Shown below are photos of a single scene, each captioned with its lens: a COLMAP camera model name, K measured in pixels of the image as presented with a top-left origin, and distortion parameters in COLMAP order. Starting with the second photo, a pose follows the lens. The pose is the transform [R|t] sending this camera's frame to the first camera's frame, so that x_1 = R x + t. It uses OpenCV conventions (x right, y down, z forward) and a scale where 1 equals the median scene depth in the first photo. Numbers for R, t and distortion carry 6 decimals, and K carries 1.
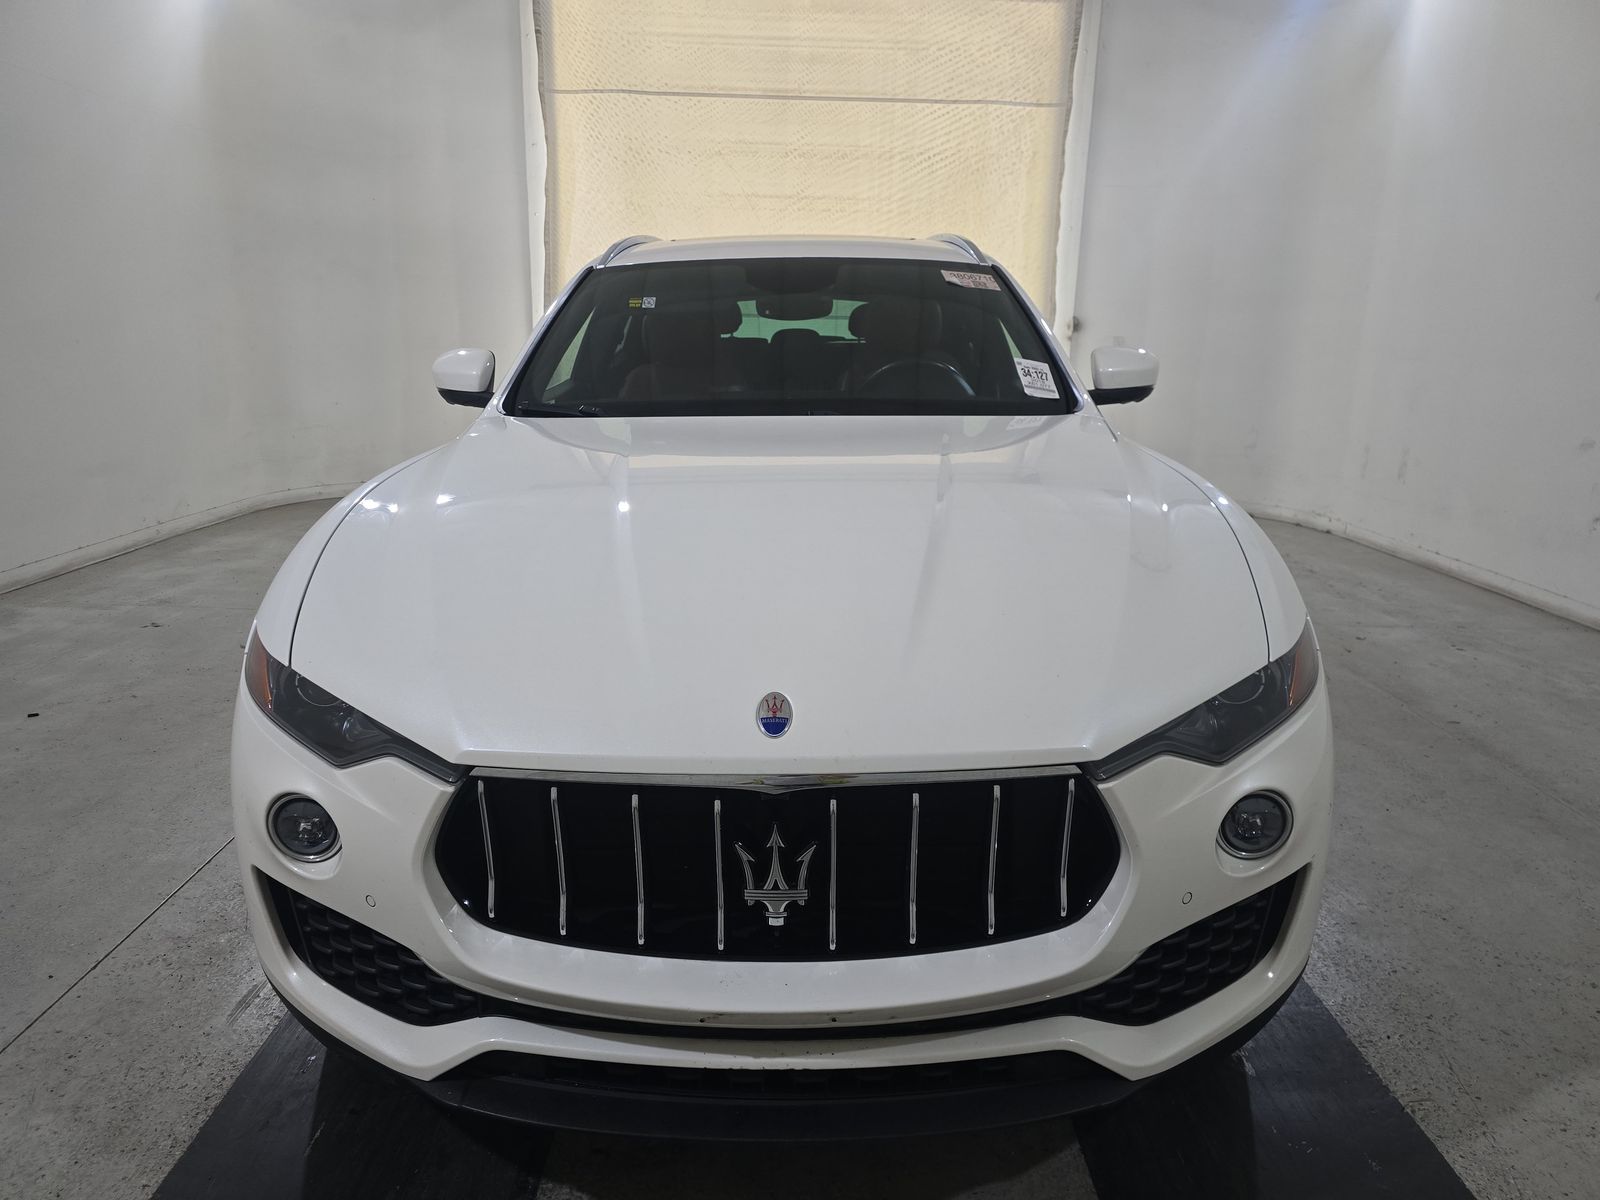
lens RADIAL K [[1078.7, 0, 792.9], [0, 1078.7, 600.5], [0, 0, 1]] dist [0.030569, -0.021951]
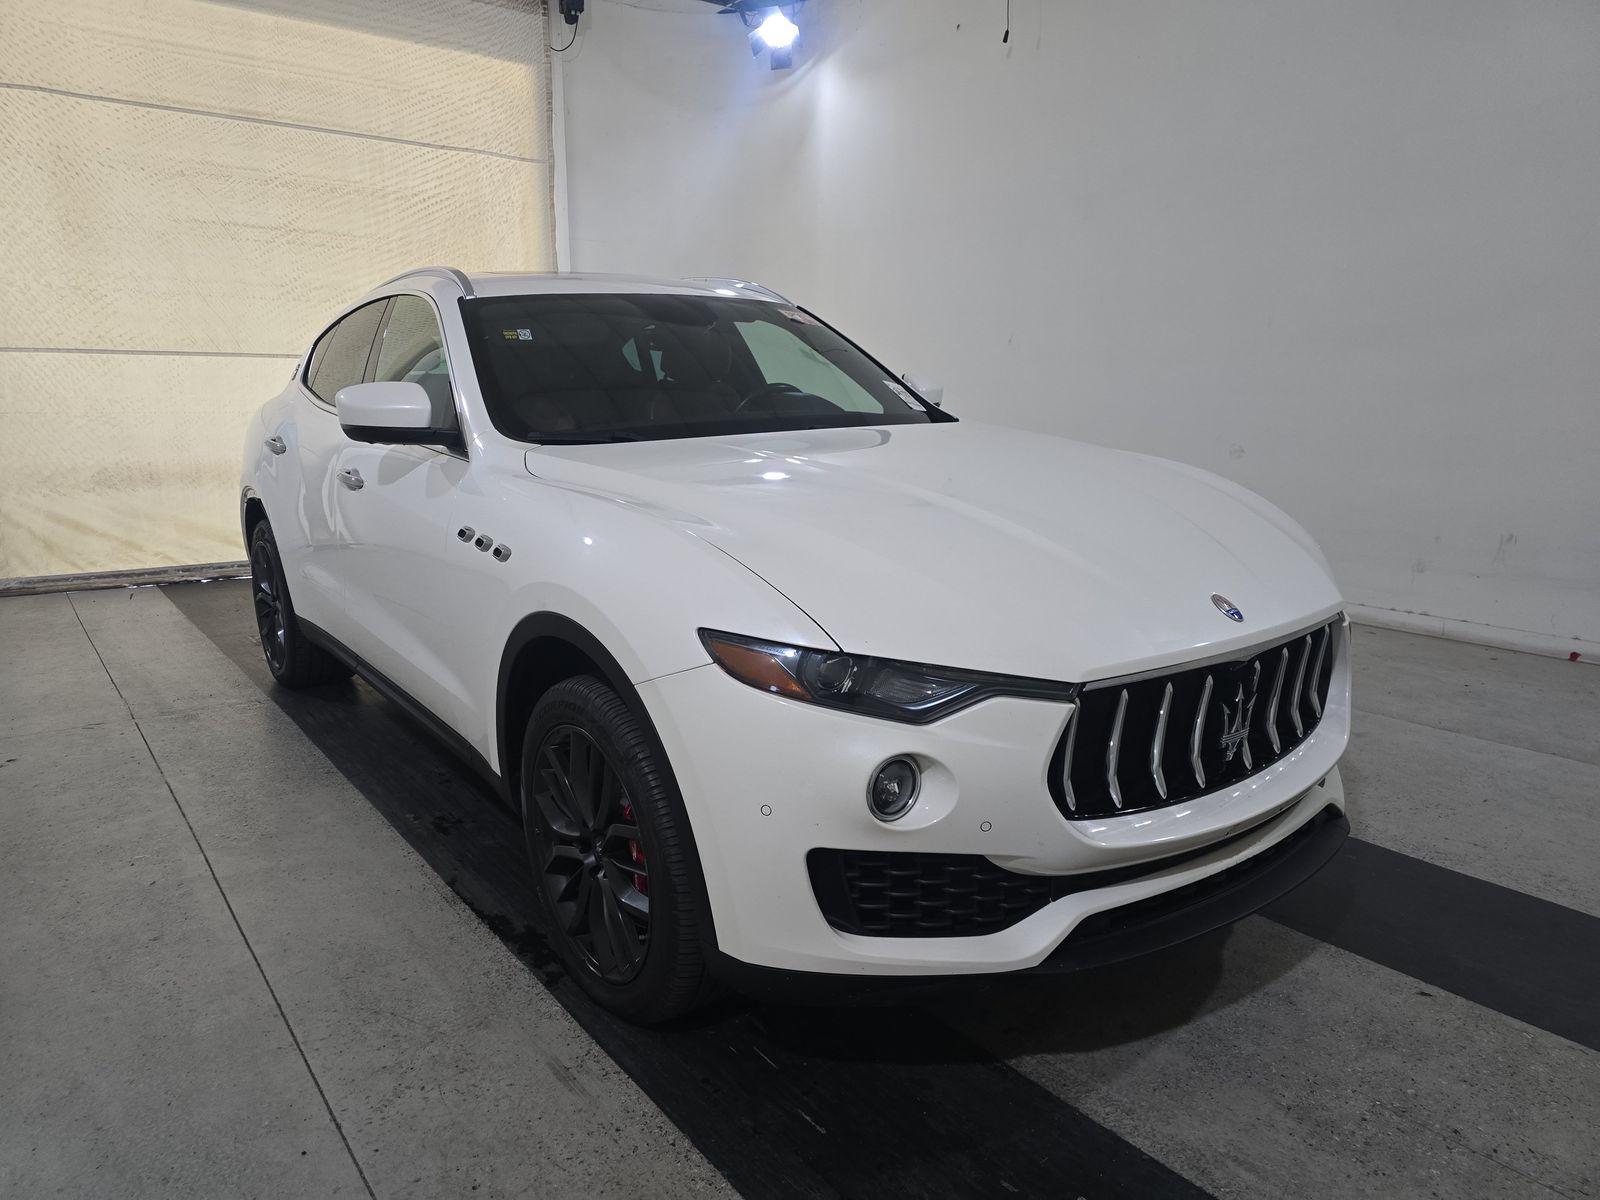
lens RADIAL K [[1078.7, 0, 787.3], [0, 1078.7, 604.2], [0, 0, 1]] dist [0.030569, -0.021951]
pose [[0.800625, -0.137276, 0.583227, -0.241019], [0.160140, 0.987015, 0.012485, -0.001912], [-0.577368, 0.083402, 0.812213, 0.031533]]
